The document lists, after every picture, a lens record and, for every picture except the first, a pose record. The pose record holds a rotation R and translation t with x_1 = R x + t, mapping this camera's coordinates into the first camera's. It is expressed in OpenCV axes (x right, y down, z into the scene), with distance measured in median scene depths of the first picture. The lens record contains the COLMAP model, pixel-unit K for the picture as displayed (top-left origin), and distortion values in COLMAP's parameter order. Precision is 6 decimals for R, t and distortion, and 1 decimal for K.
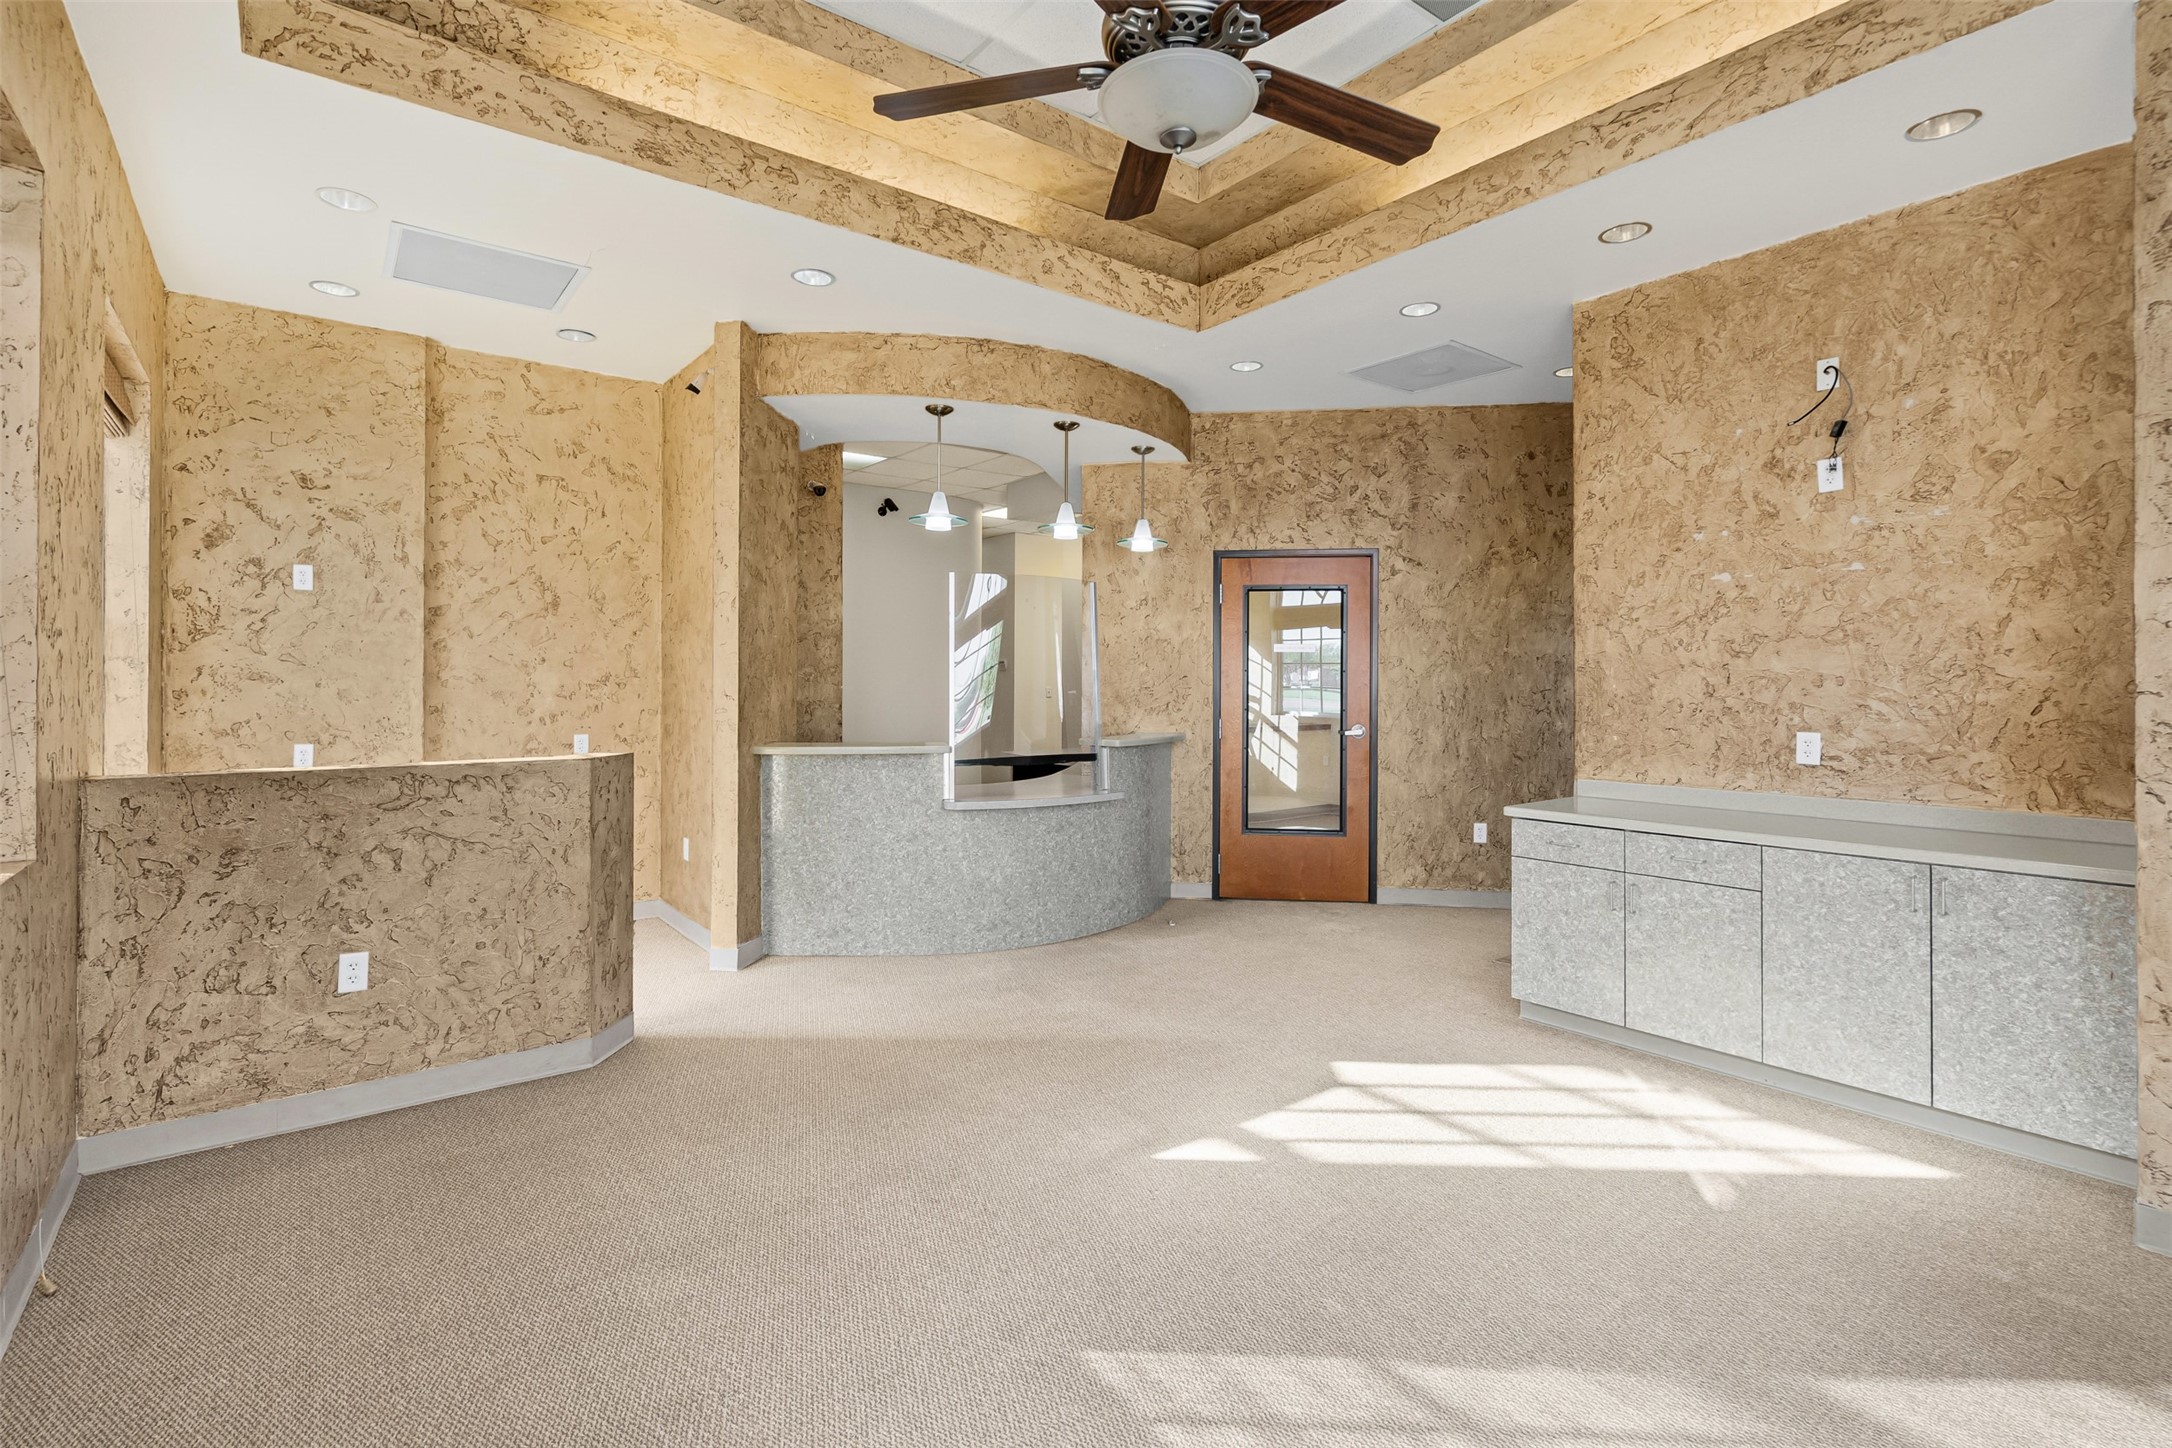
lens RADIAL K [[1004.2, 0, 1080.3], [0, 1004.2, 673.7], [0, 0, 1]] dist [-0.000396, -0.000058]
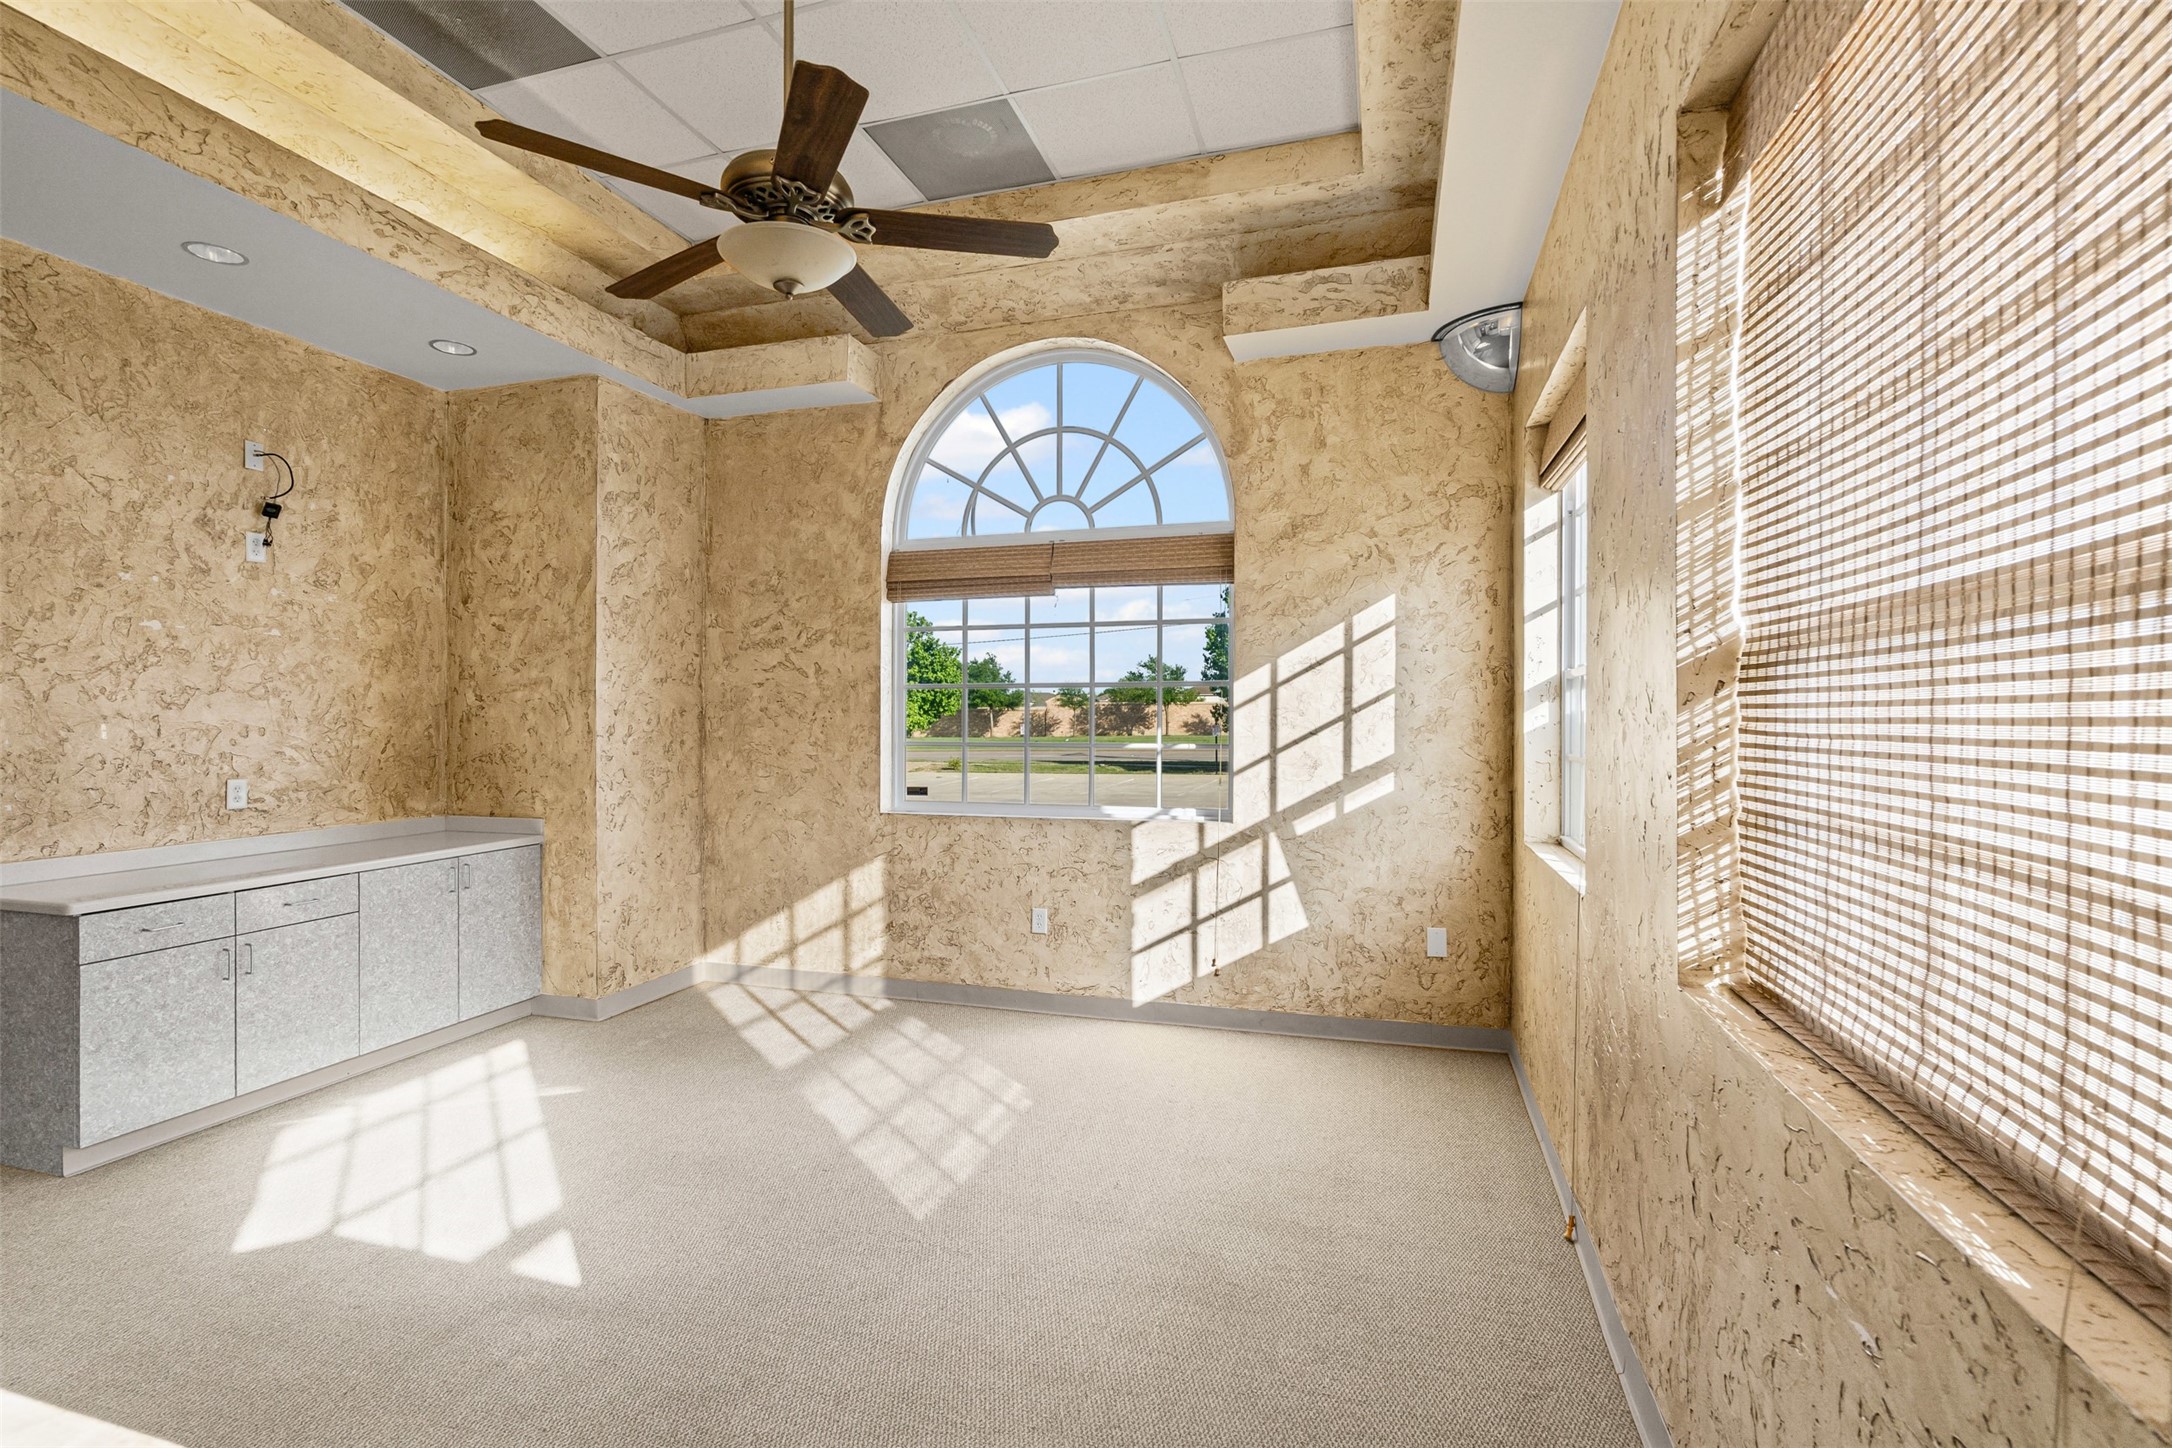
lens RADIAL K [[1011.1, 0, 1072.9], [0, 1011.1, 741.7], [0, 0, 1]] dist [-0.003044, -0.000062]
pose [[-0.578141, -0.023345, 0.815603, -0.712491], [-0.007165, 0.999697, 0.023535, -0.015058], [-0.815905, 0.007763, -0.578134, 0.925542]]
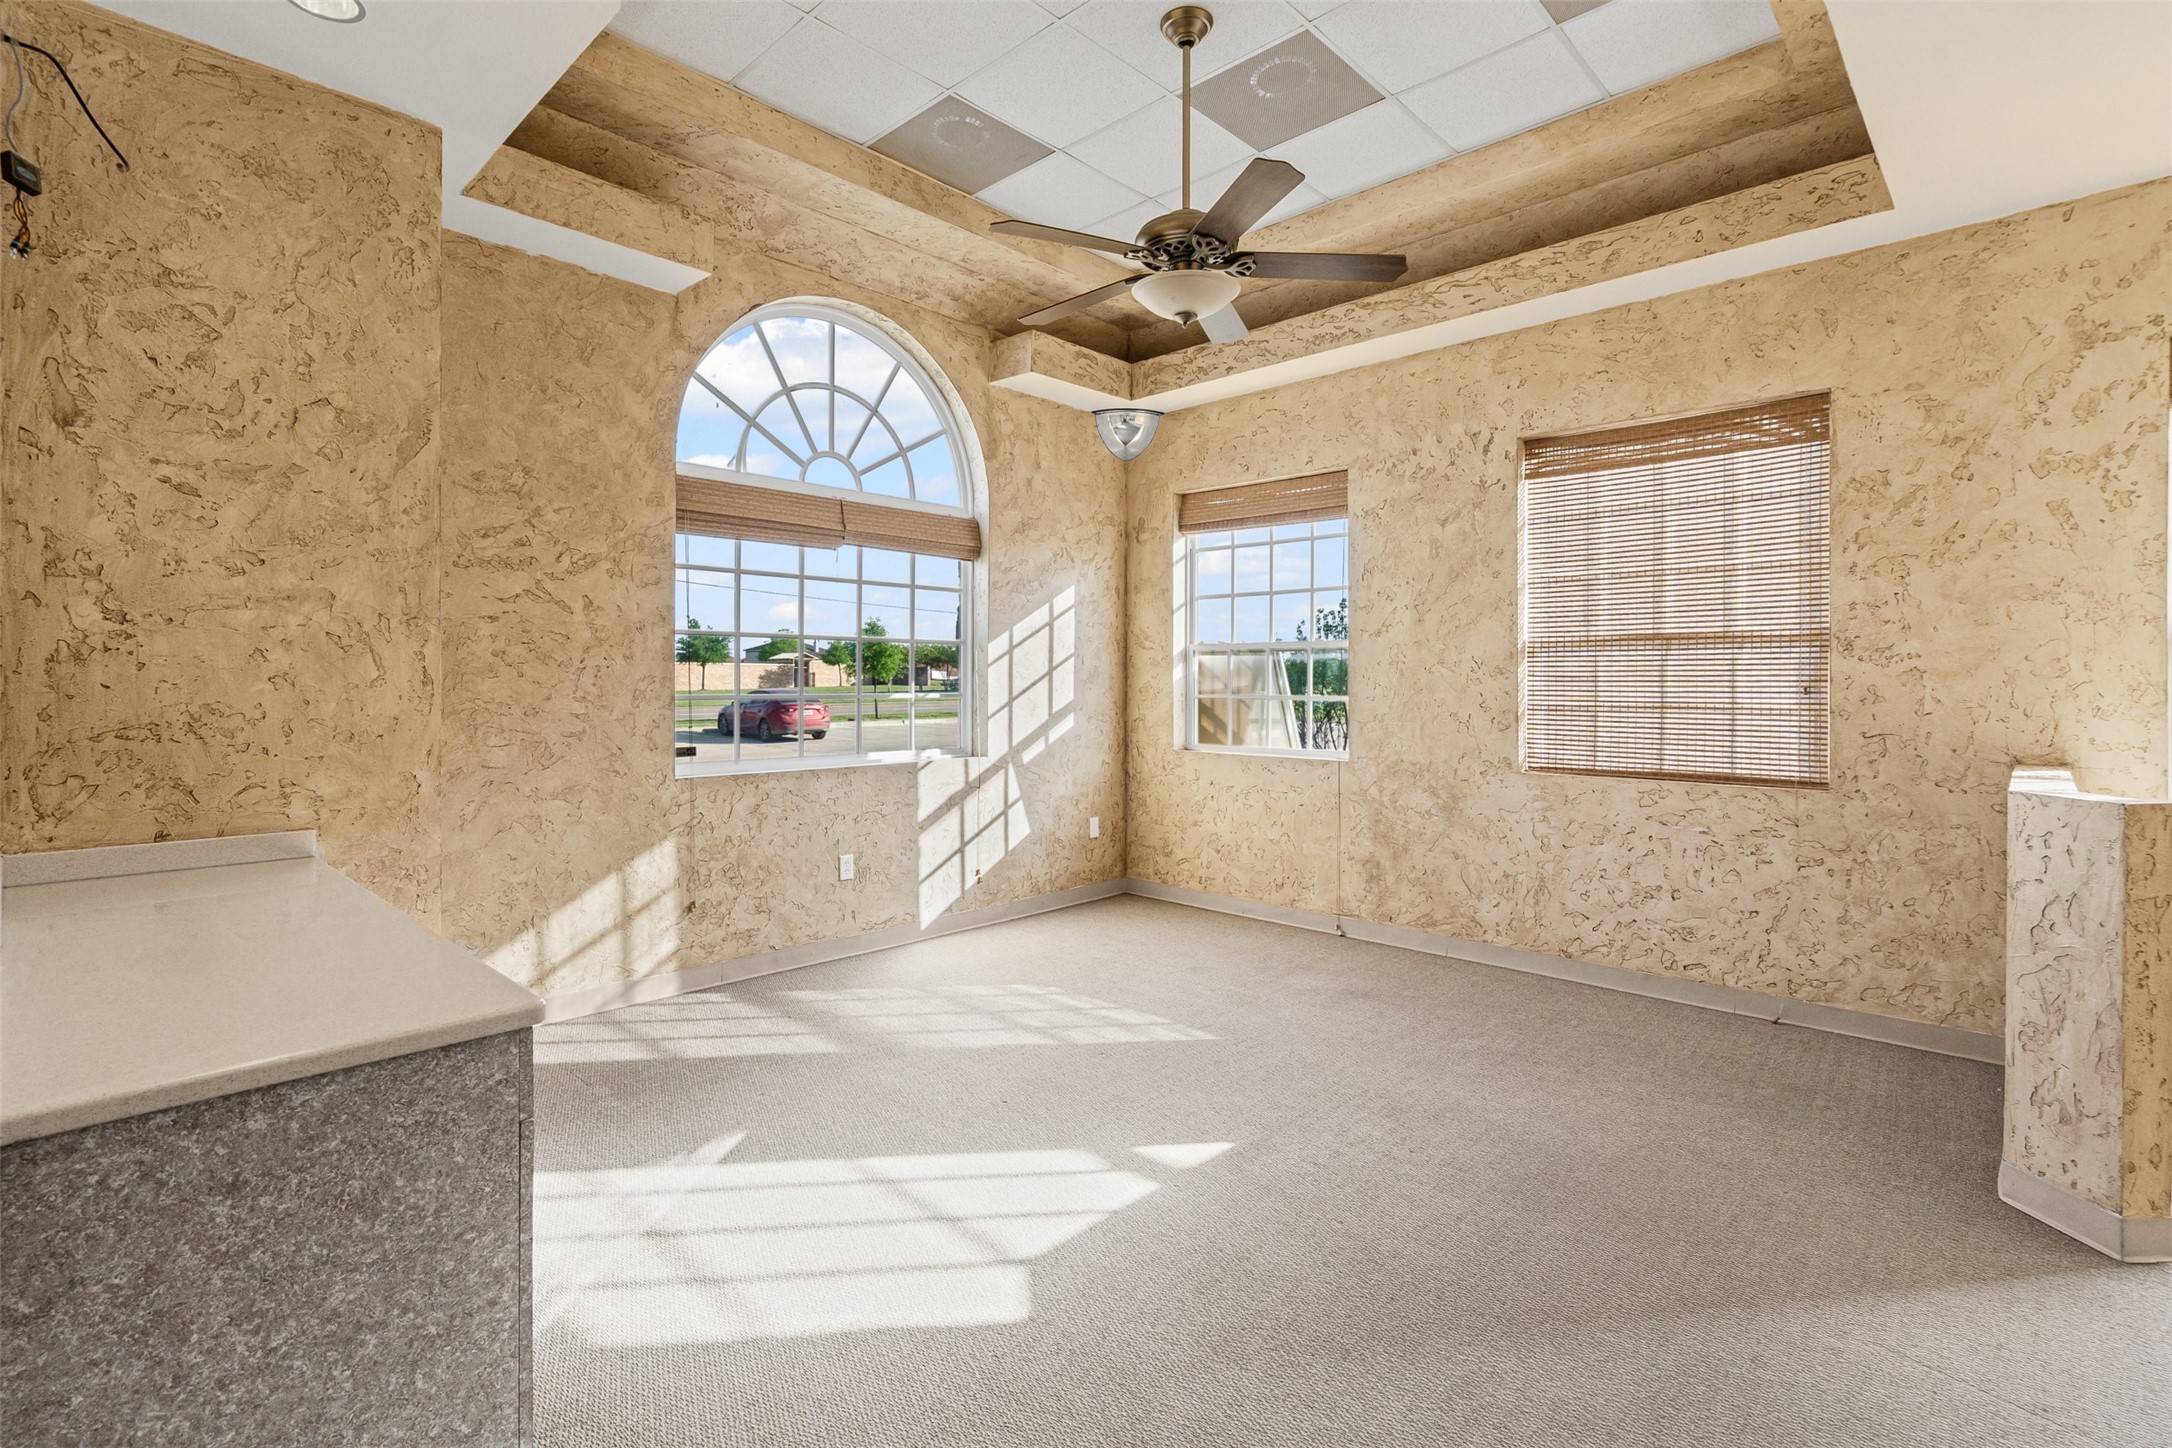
lens RADIAL K [[1003.1, 0, 1077.9], [0, 1003.1, 716.7], [0, 0, 1]] dist [0.001120, 0.000500]
pose [[-0.988054, -0.002582, -0.154086, 0.314501], [-0.006785, 0.999619, 0.026756, 0.010544], [0.153958, 0.027482, -0.987695, 1.589210]]
